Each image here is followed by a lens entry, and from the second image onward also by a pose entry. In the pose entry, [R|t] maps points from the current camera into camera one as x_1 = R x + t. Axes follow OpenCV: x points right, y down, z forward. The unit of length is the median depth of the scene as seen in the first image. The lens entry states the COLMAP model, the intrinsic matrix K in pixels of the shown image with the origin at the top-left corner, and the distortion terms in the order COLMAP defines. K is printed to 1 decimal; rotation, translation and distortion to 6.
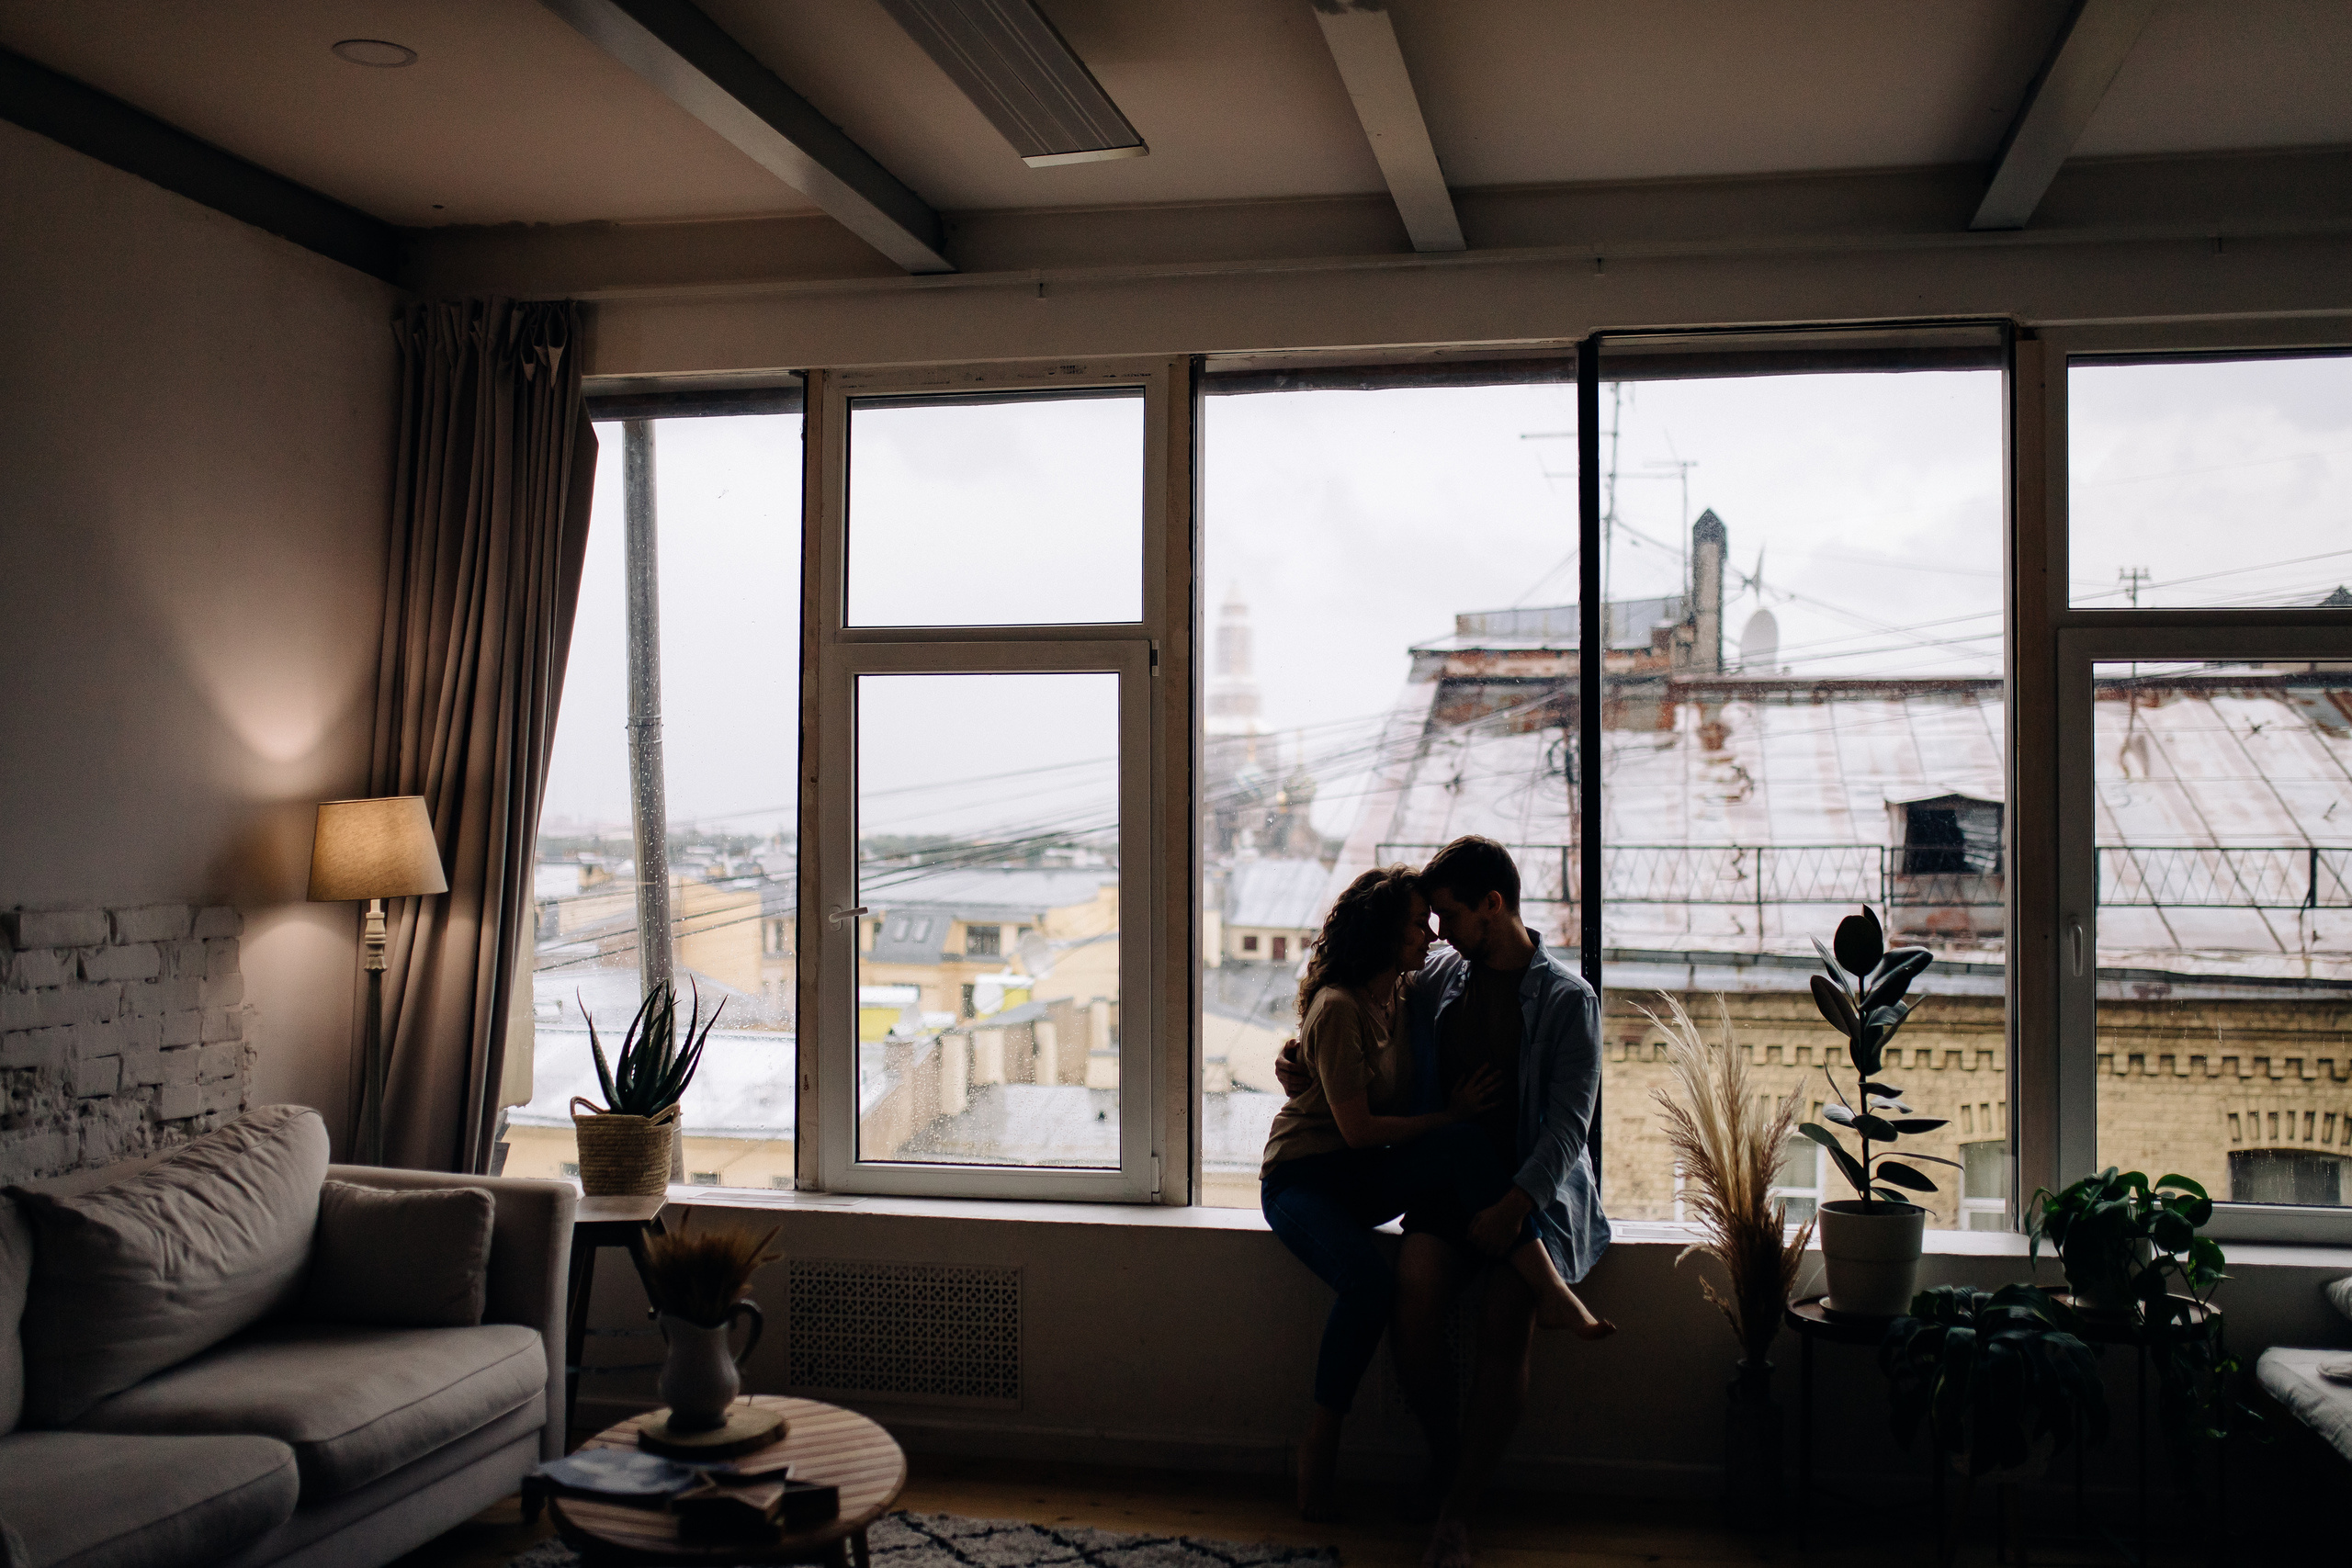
lens RADIAL K [[2474.1, 0, 1072.1], [0, 2474.1, 786.9], [0, 0, 1]] dist [-0.064433, 0.008453]
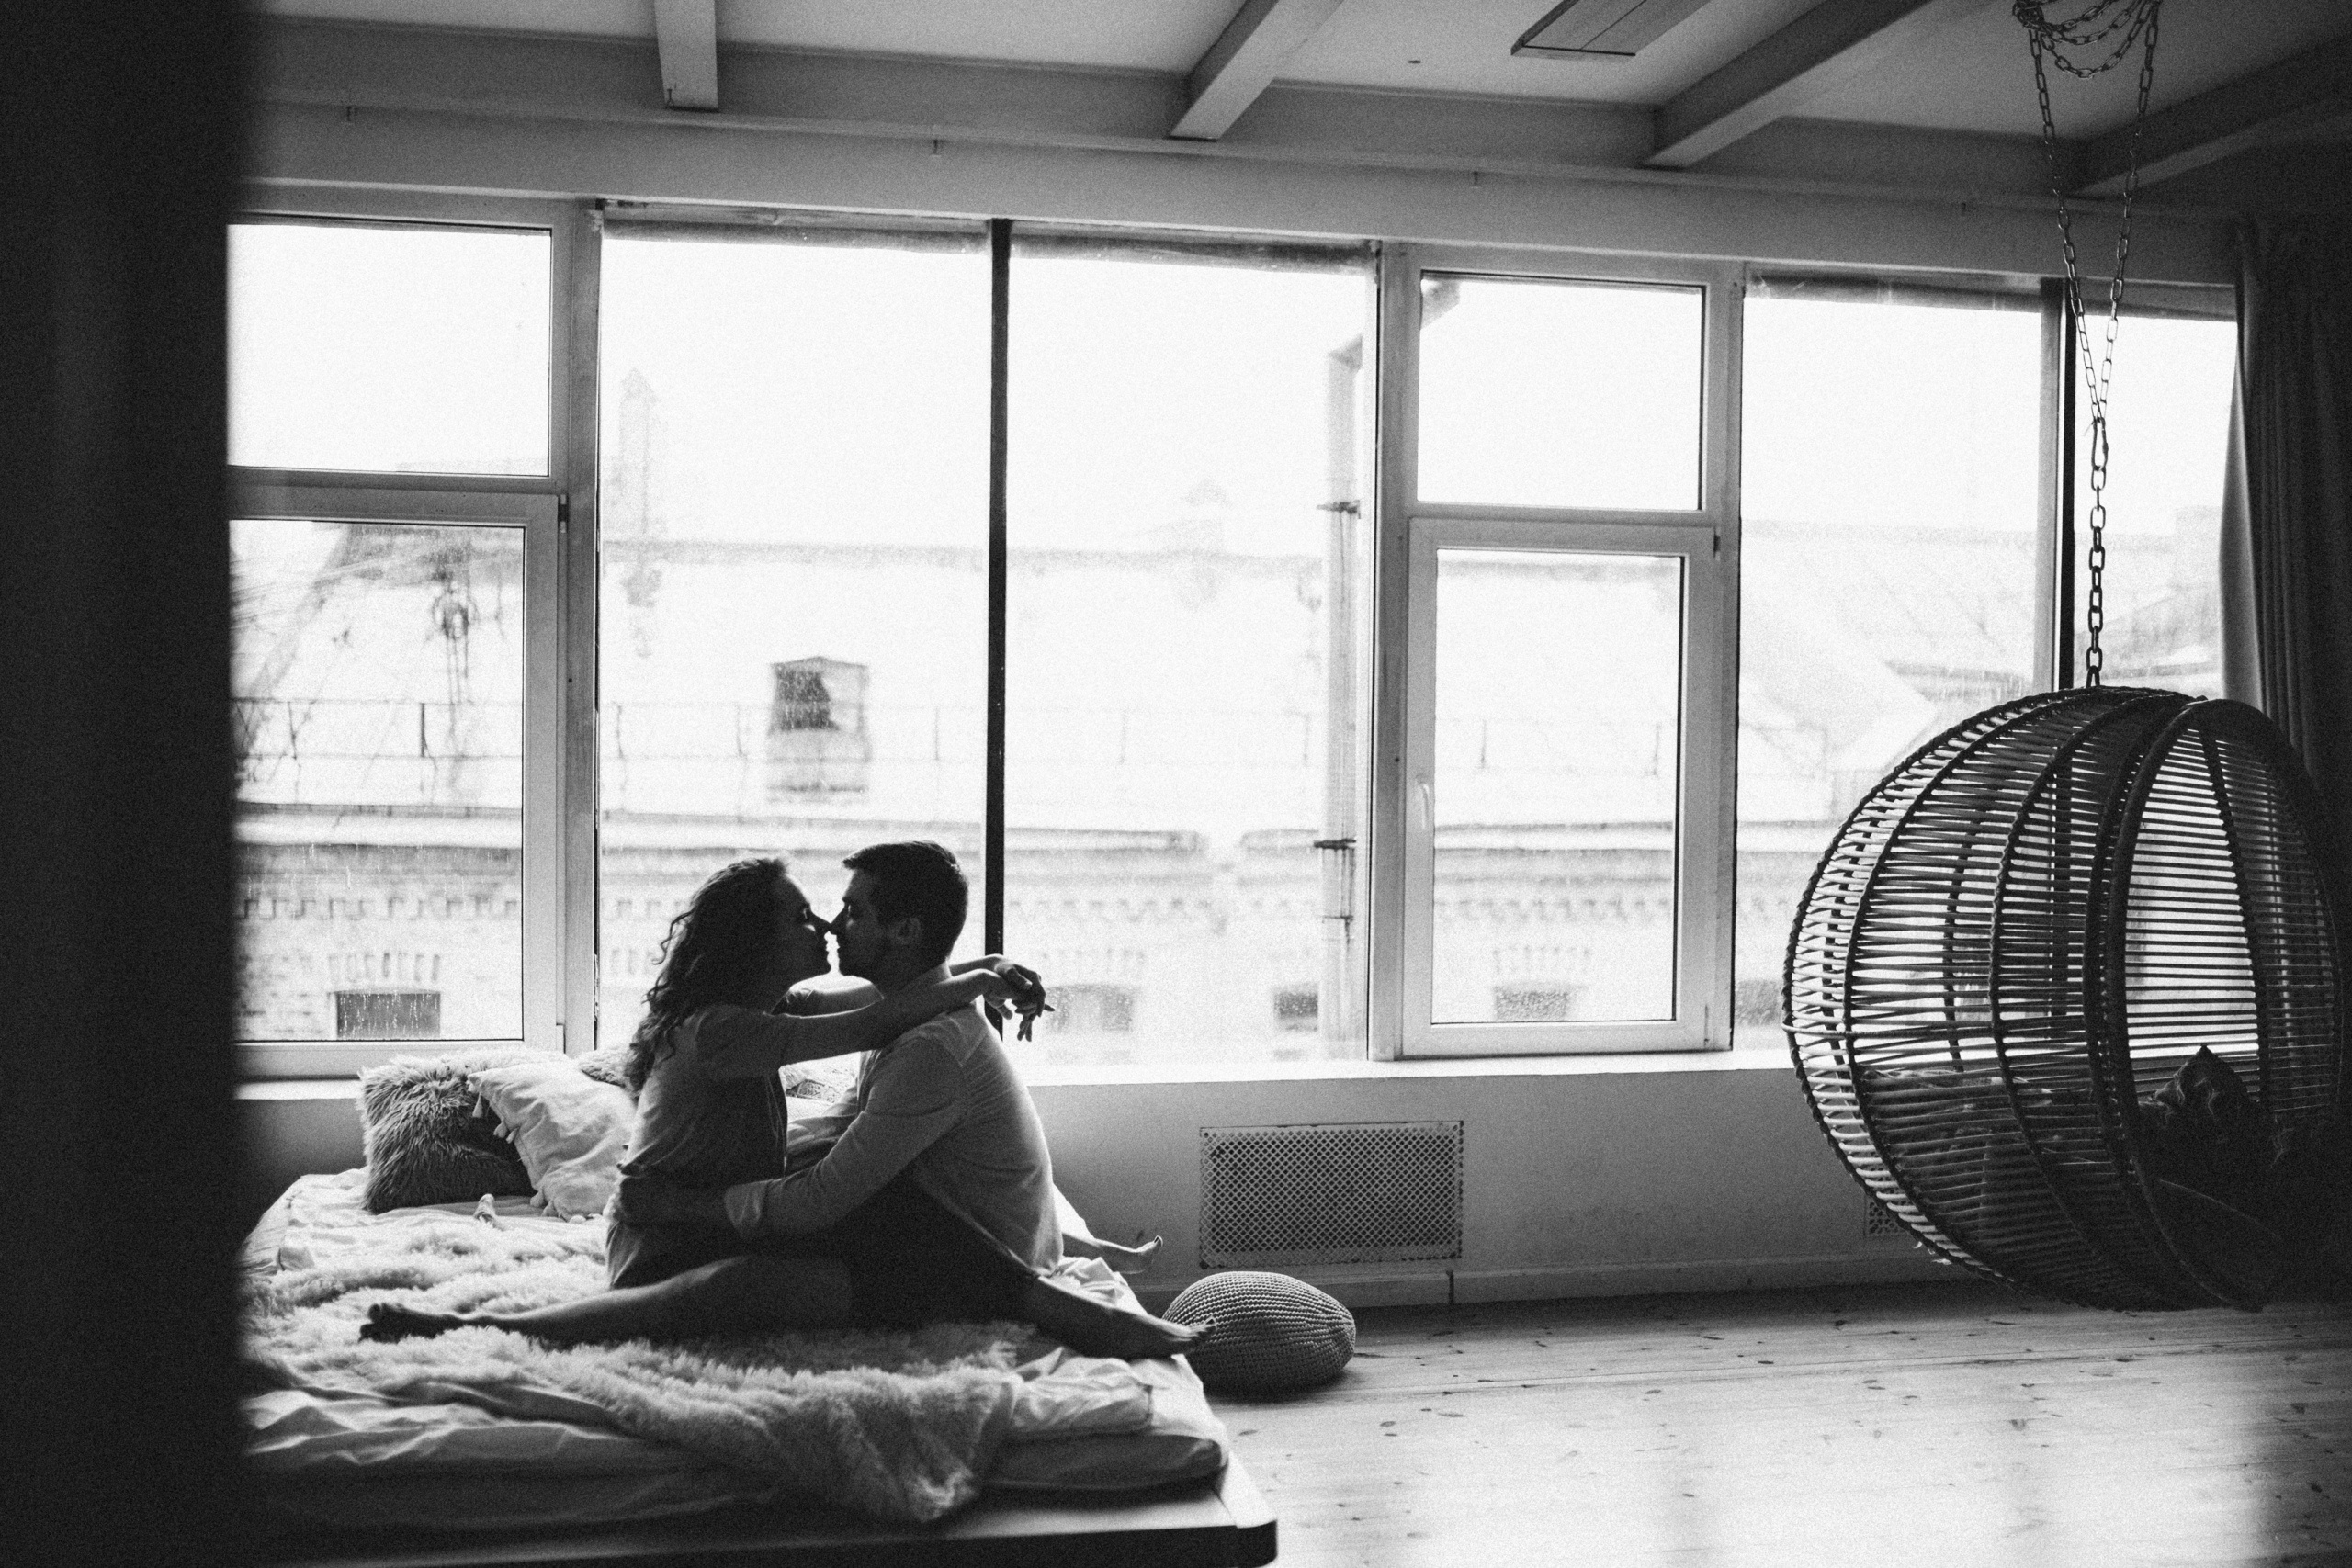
lens RADIAL K [[2474.1, 0, 1072.1], [0, 2474.1, 786.9], [0, 0, 1]] dist [-0.064433, 0.008453]
pose [[0.904010, -0.007271, 0.427450, -0.361742], [-0.017512, 0.998386, 0.054018, -0.000487], [-0.427153, -0.056319, 0.902424, 0.079176]]
